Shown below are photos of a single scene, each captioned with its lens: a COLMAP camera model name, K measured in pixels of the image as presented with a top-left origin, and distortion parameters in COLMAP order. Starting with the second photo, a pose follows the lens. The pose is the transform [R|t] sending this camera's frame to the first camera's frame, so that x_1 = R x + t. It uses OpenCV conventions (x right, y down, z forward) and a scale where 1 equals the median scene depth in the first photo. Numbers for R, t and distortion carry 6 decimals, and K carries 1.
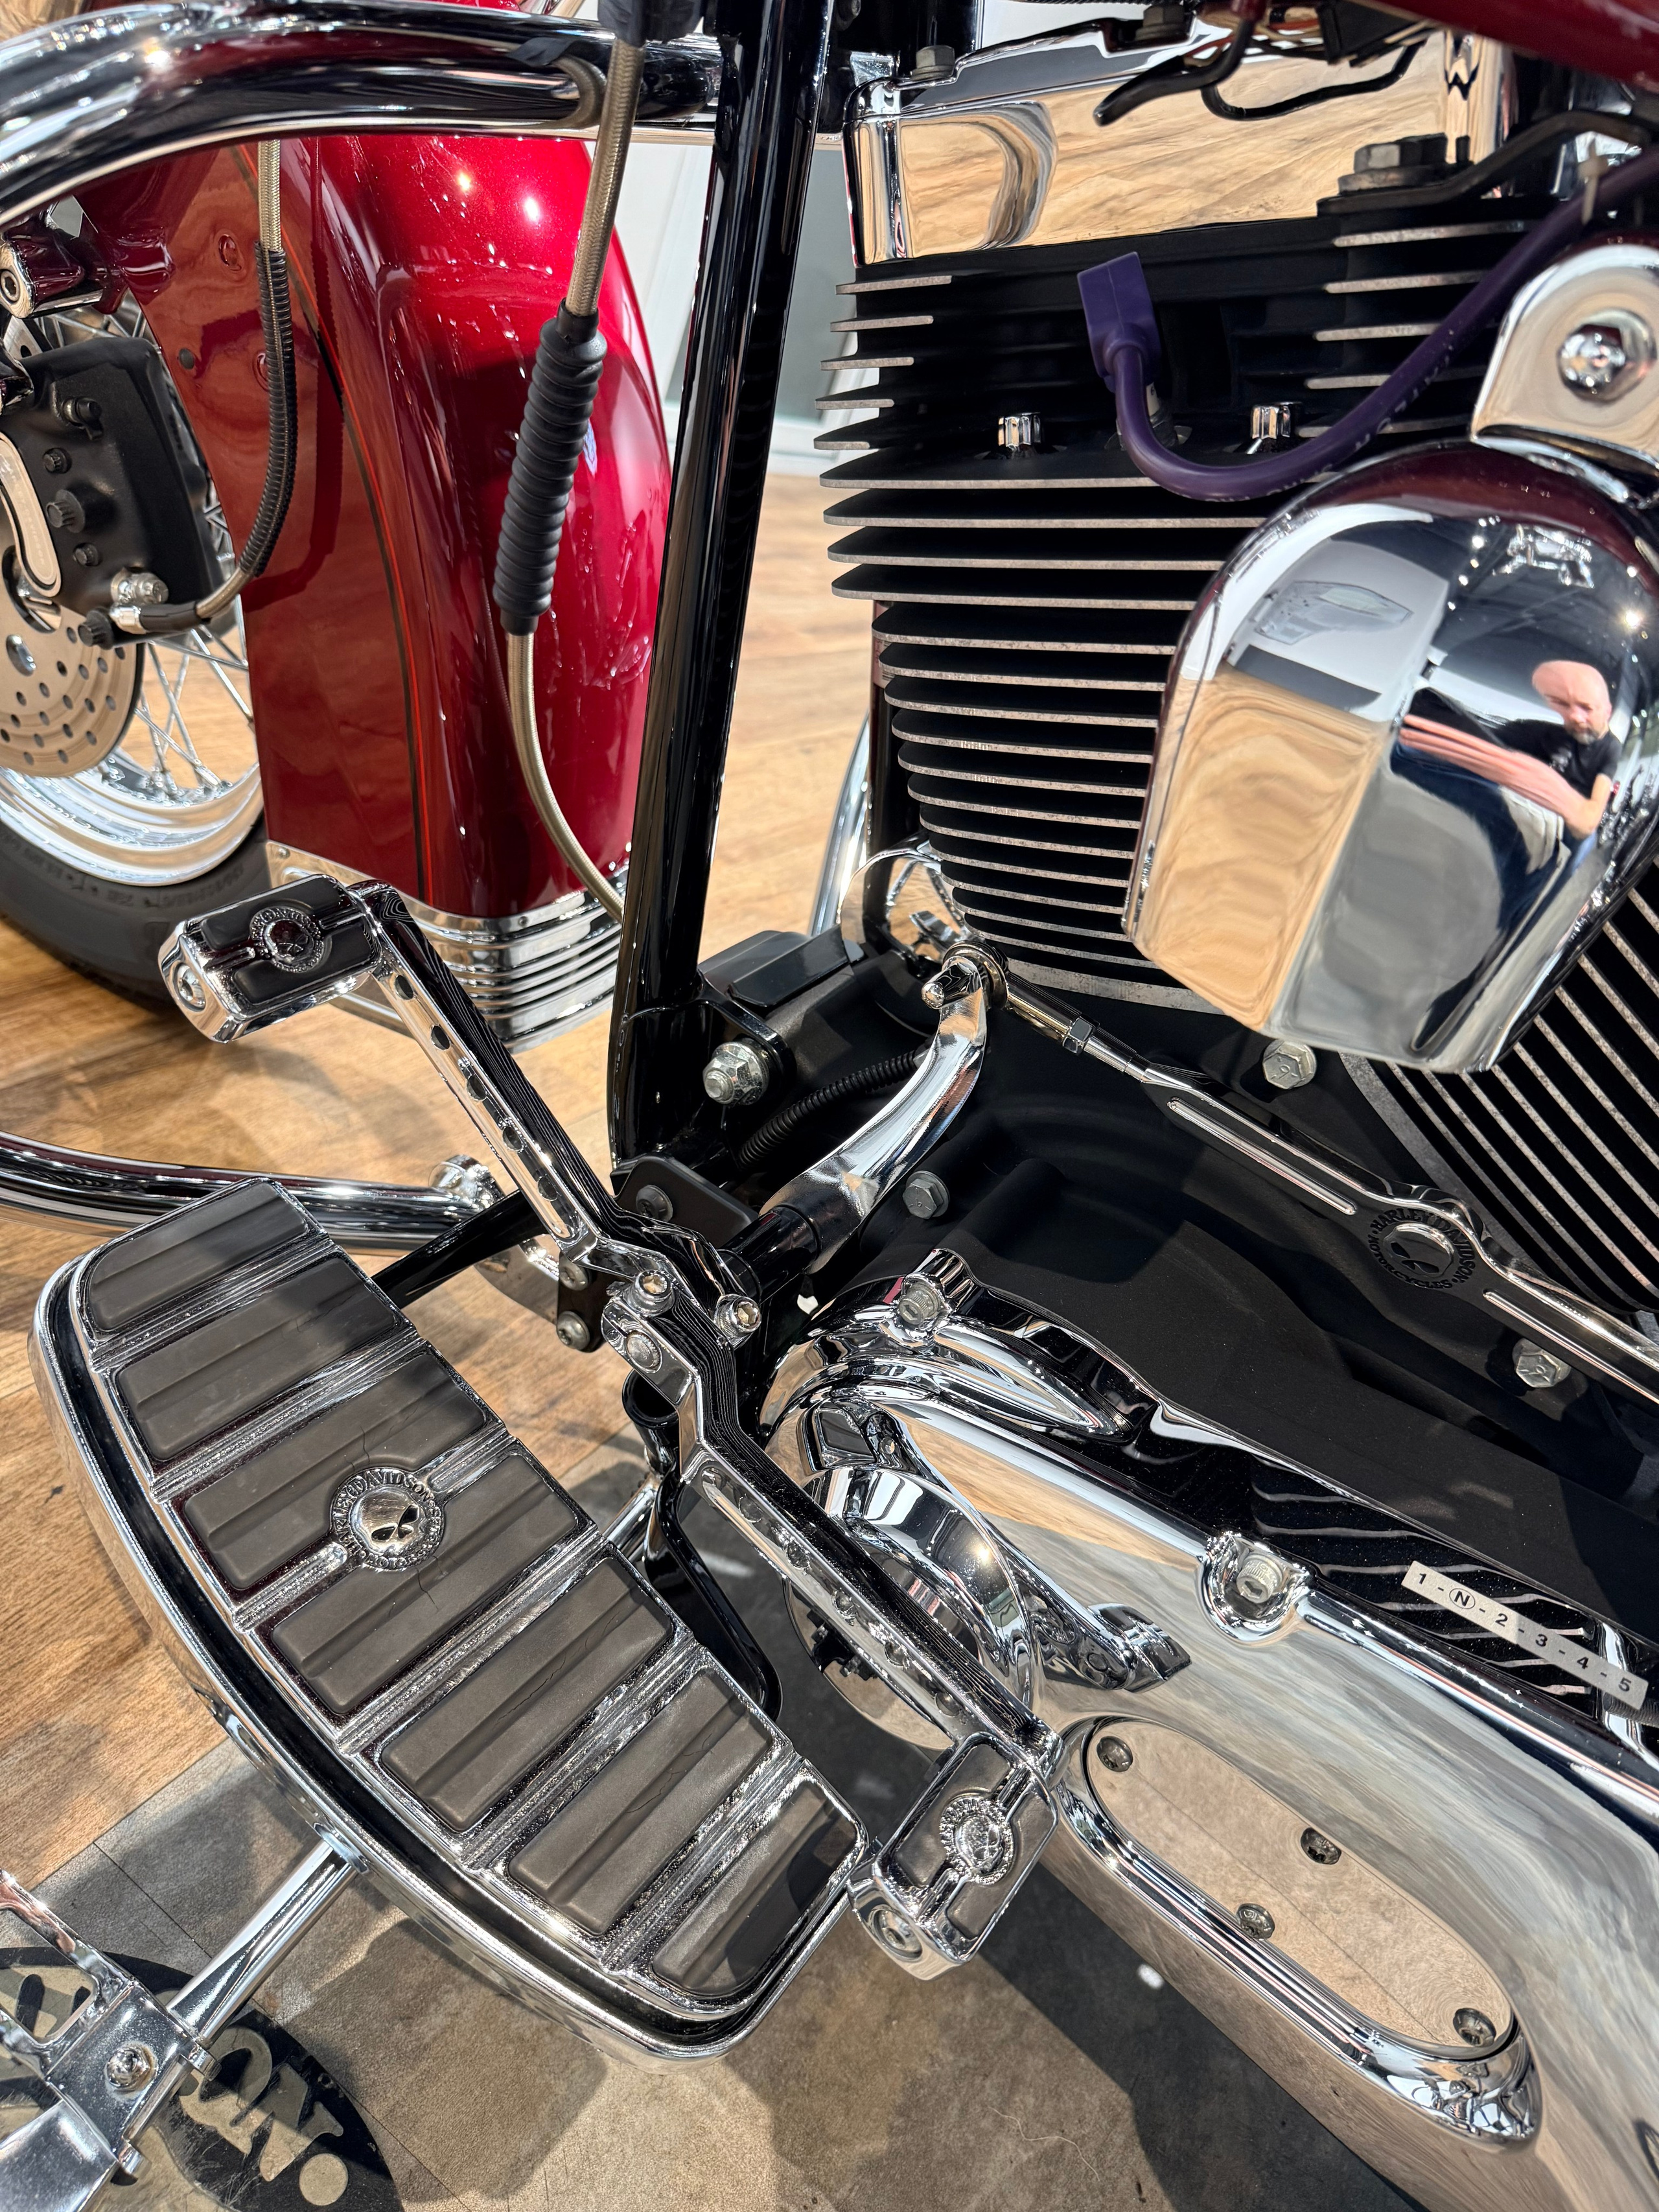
lens RADIAL K [[1636.4, 0, 818.8], [0, 1636.4, 1113.4], [0, 0, 1]] dist [0.000654, -0.012821]
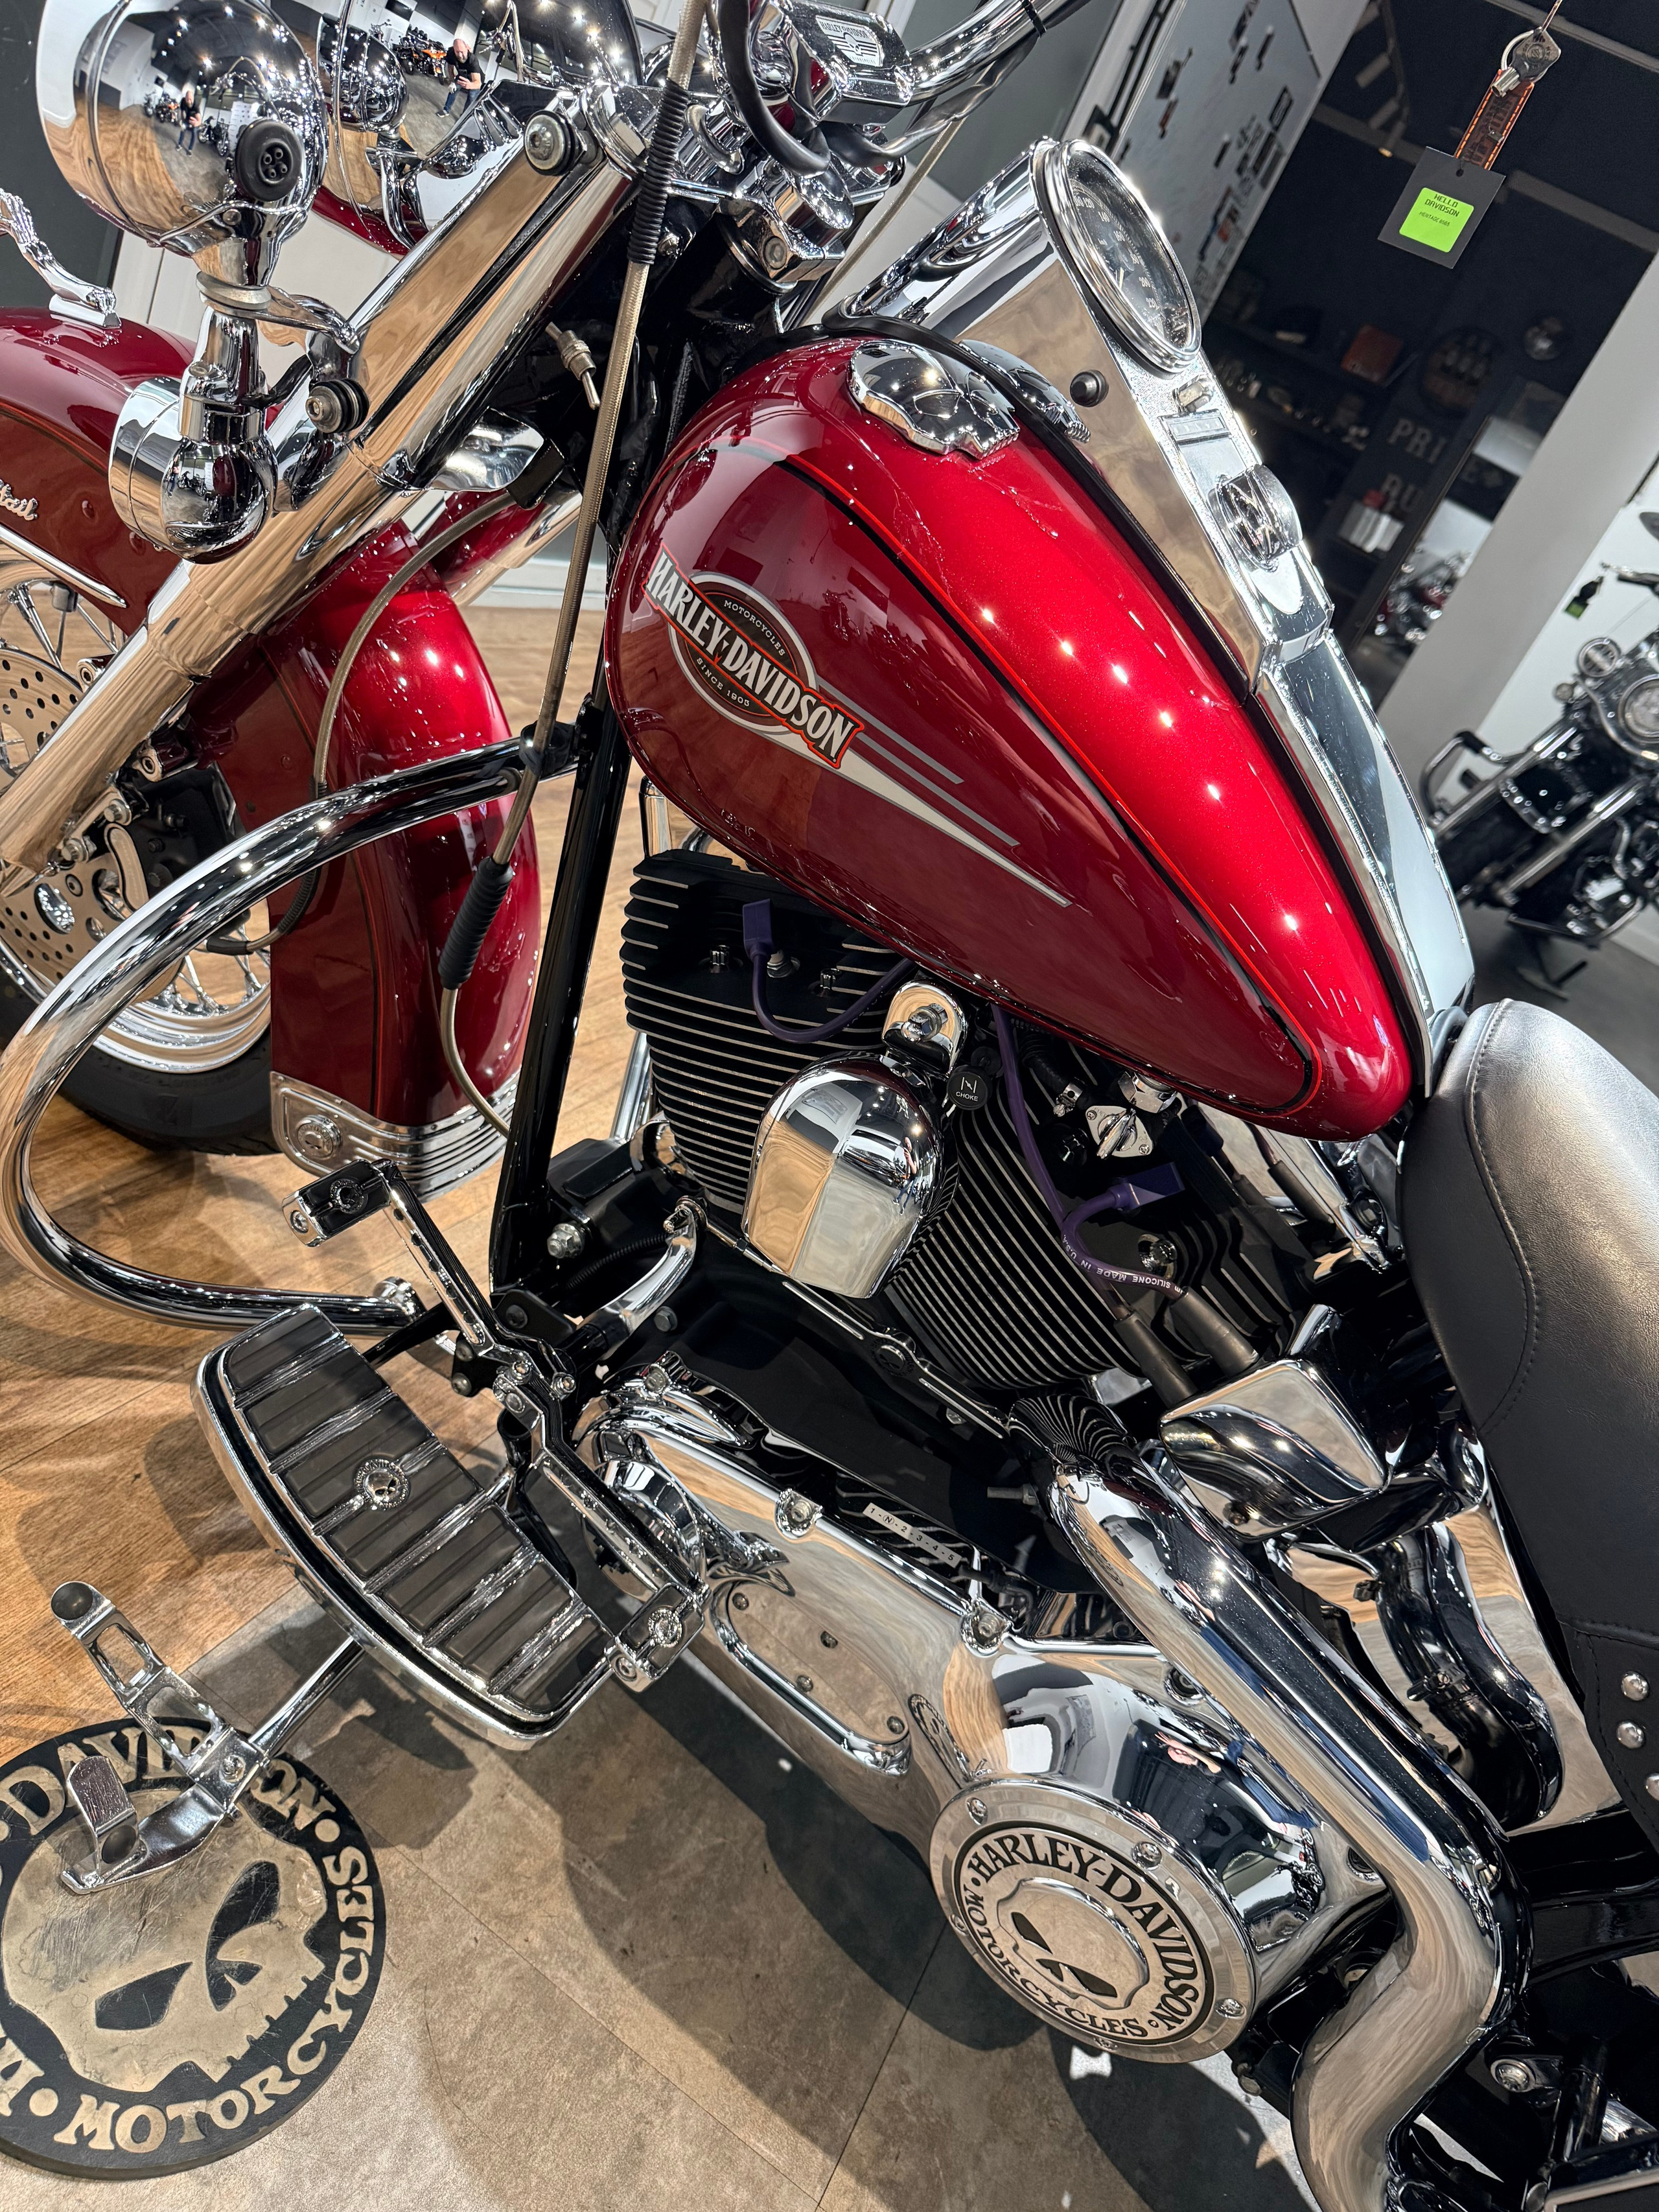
lens RADIAL K [[1563.1, 0, 839.7], [0, 1563.1, 1105.0], [0, 0, 1]] dist [0.002863, -0.005089]
pose [[0.990237, 0.040402, 0.133414, 0.014345], [-0.036345, 0.998804, -0.032709, -0.157213], [-0.134576, 0.027541, 0.990521, -0.891449]]
